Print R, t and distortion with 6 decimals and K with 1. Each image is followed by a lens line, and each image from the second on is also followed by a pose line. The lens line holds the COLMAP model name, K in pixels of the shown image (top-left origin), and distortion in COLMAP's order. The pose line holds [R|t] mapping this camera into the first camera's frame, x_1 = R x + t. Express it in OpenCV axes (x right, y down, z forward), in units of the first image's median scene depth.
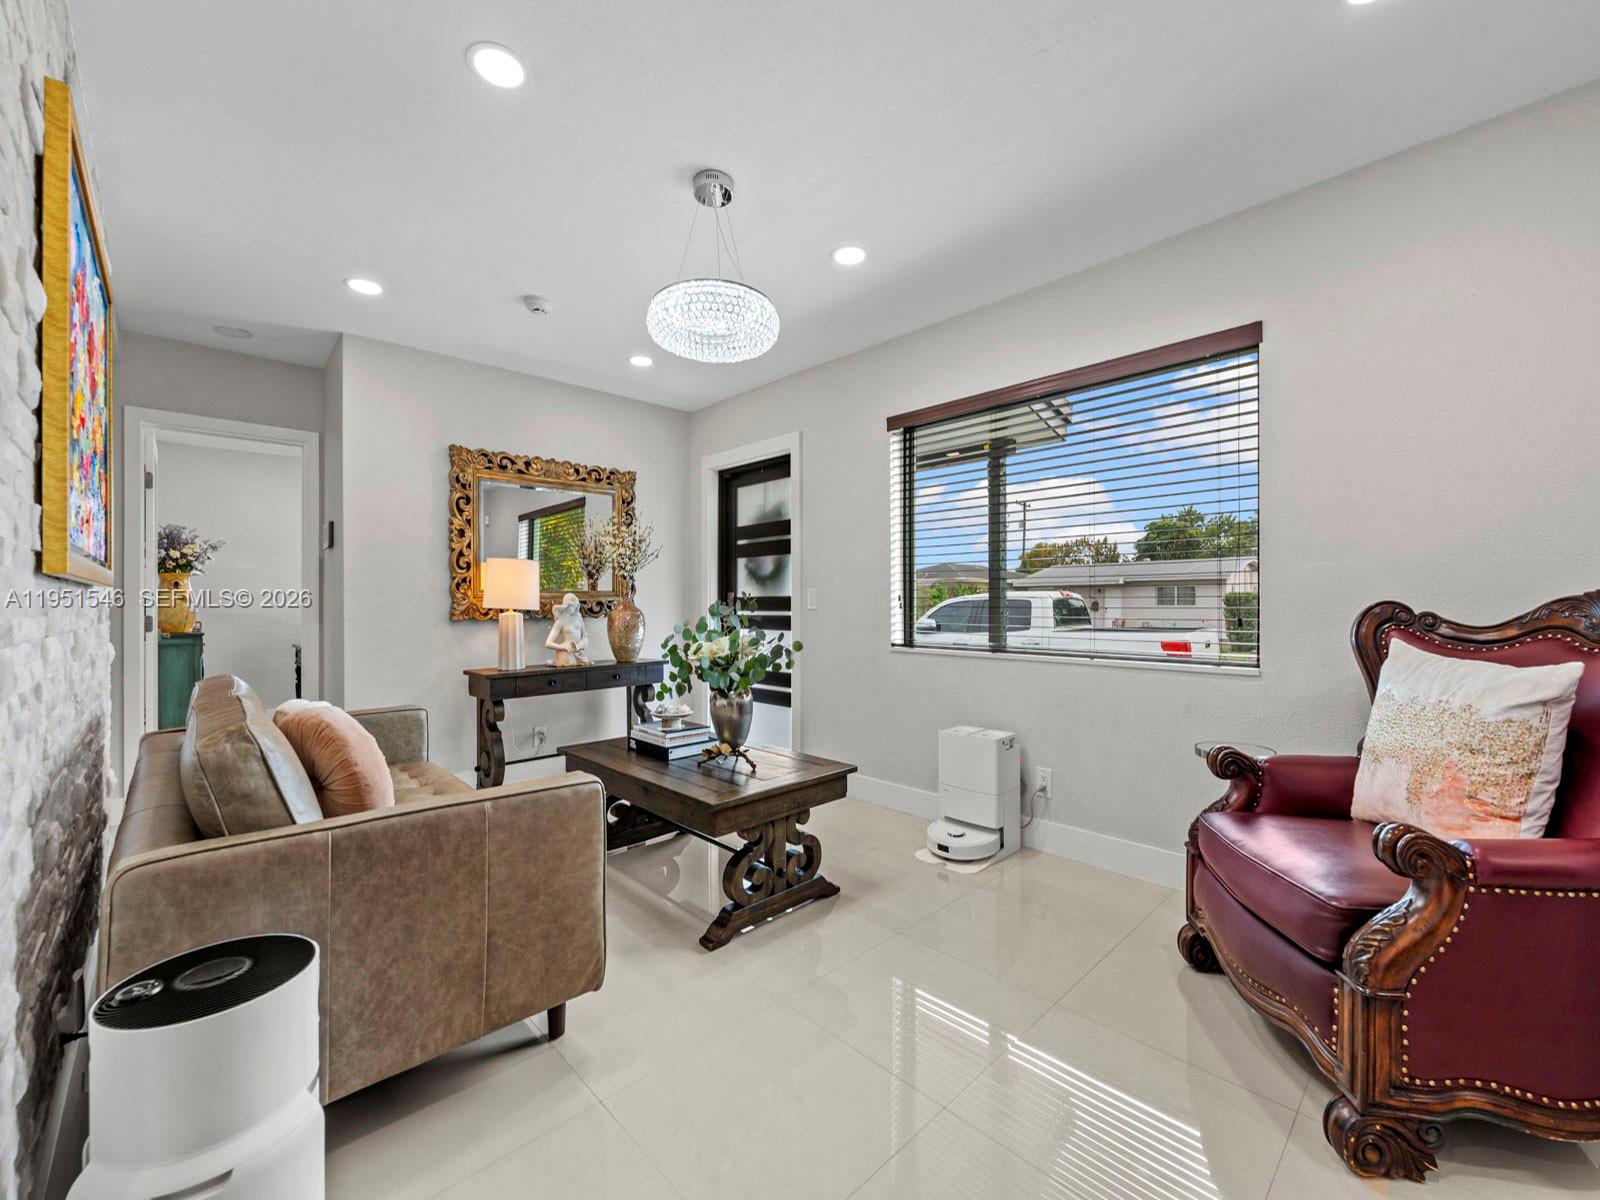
lens RADIAL K [[656.9, 0, 795.9], [0, 656.9, 598.0], [0, 0, 1]] dist [0.001037, 0.000130]
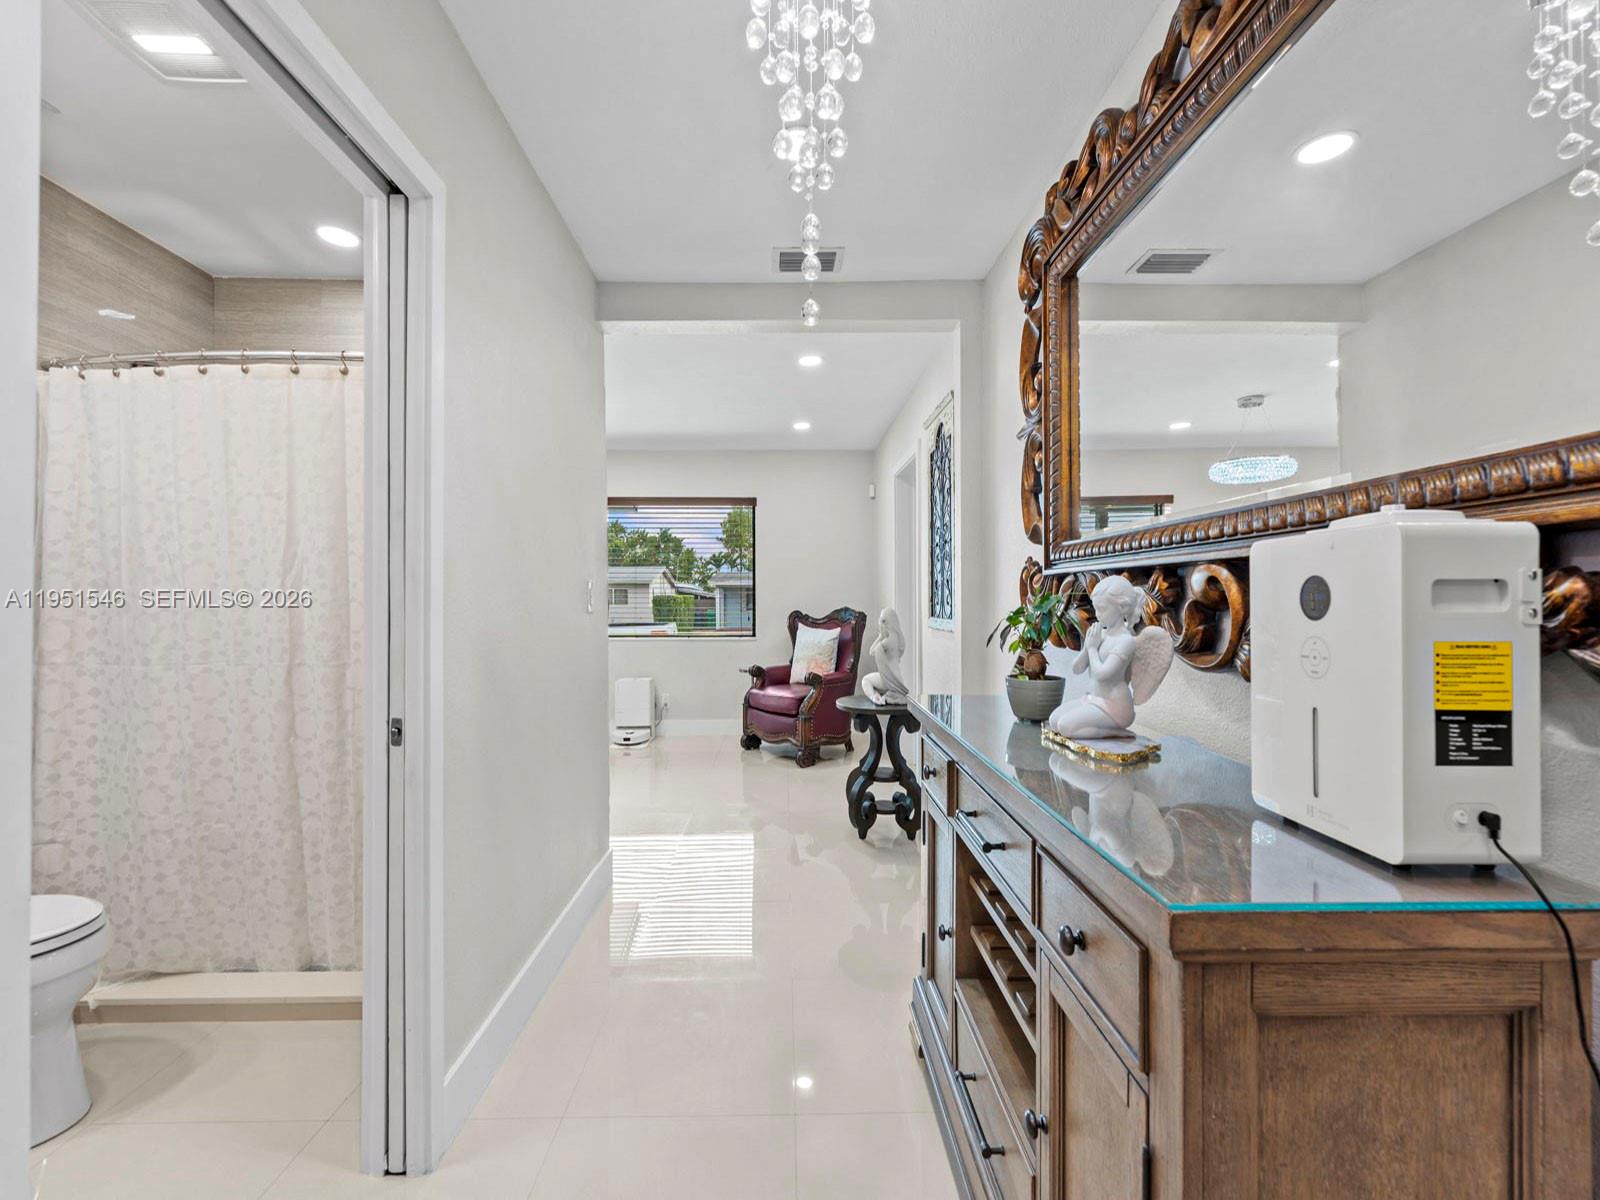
lens RADIAL K [[647.1, 0, 798.3], [0, 647.1, 605.7], [0, 0, 1]] dist [-0.000759, -0.000087]
pose [[0.675196, -0.008652, 0.737587, -1.212038], [-0.000785, 0.999922, 0.012448, -0.052028], [-0.737638, -0.008984, 0.675137, -0.944261]]
